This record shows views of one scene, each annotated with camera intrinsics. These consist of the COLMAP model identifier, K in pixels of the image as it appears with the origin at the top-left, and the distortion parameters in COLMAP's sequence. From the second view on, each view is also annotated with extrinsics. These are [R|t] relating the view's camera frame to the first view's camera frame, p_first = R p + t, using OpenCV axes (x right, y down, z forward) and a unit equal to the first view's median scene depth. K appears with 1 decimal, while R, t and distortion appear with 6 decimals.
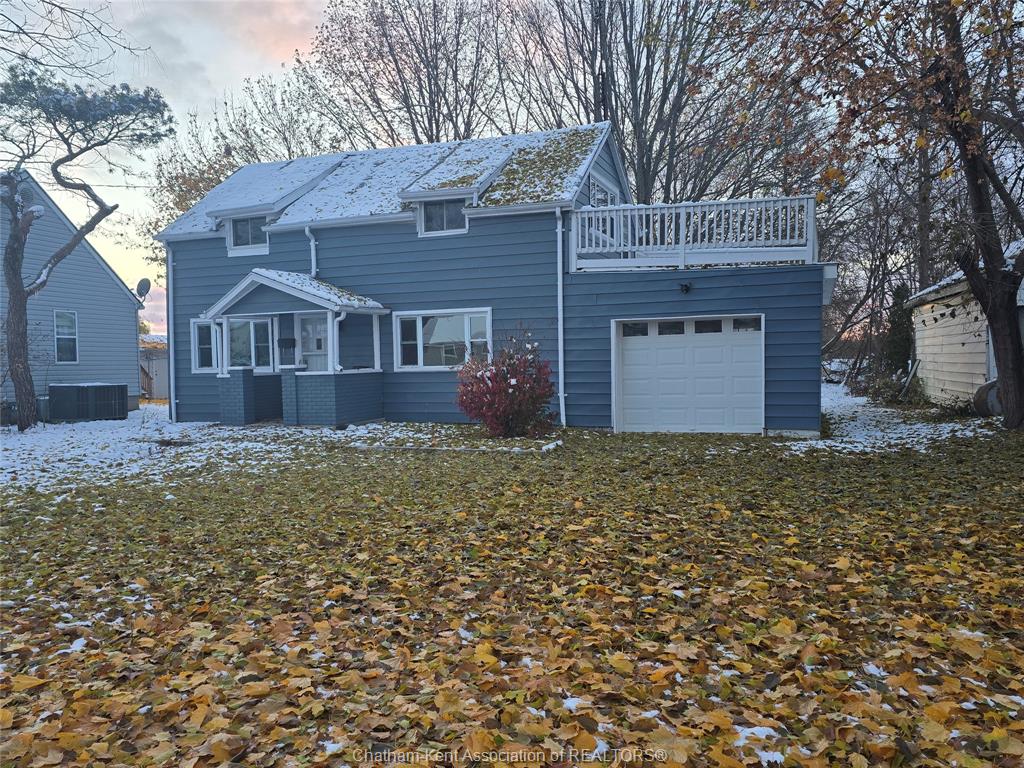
lens RADIAL K [[812.0, 0, 508.5], [0, 812.0, 375.5], [0, 0, 1]] dist [0.076965, -0.045383]
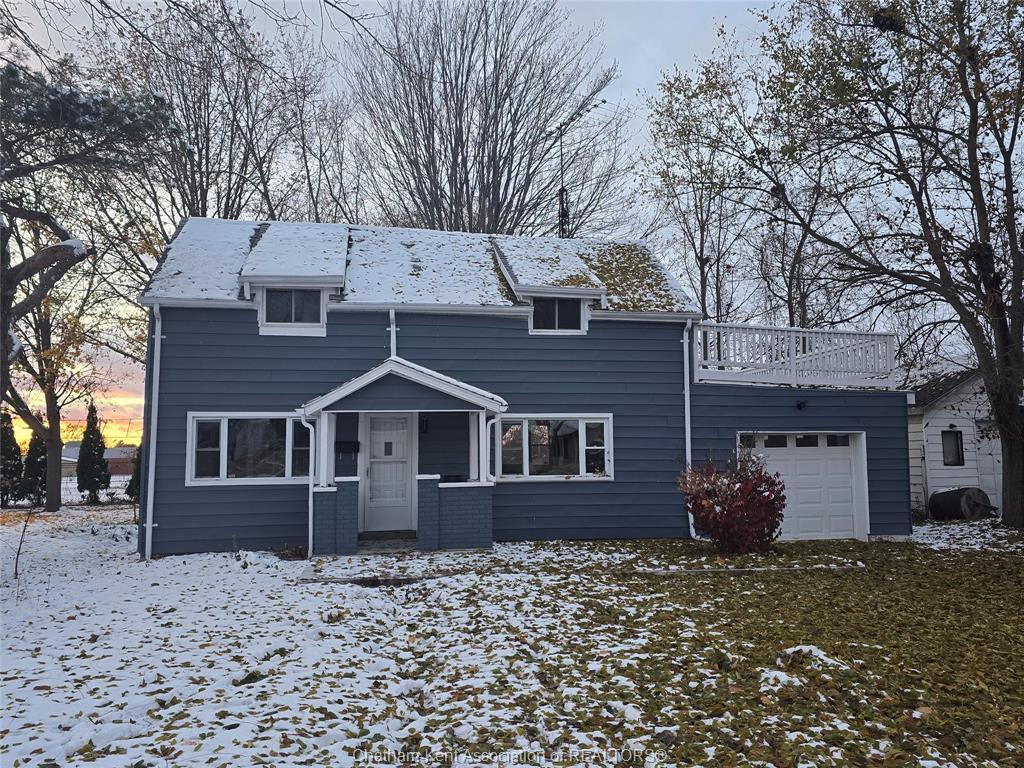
lens RADIAL K [[812.0, 0, 507.7], [0, 812.0, 387.1], [0, 0, 1]] dist [0.076965, -0.045383]
pose [[0.848142, 0.061833, 0.526149, -0.619978], [0.004485, 0.992292, -0.123843, 0.002329], [-0.529751, 0.107396, 0.841327, 0.255559]]
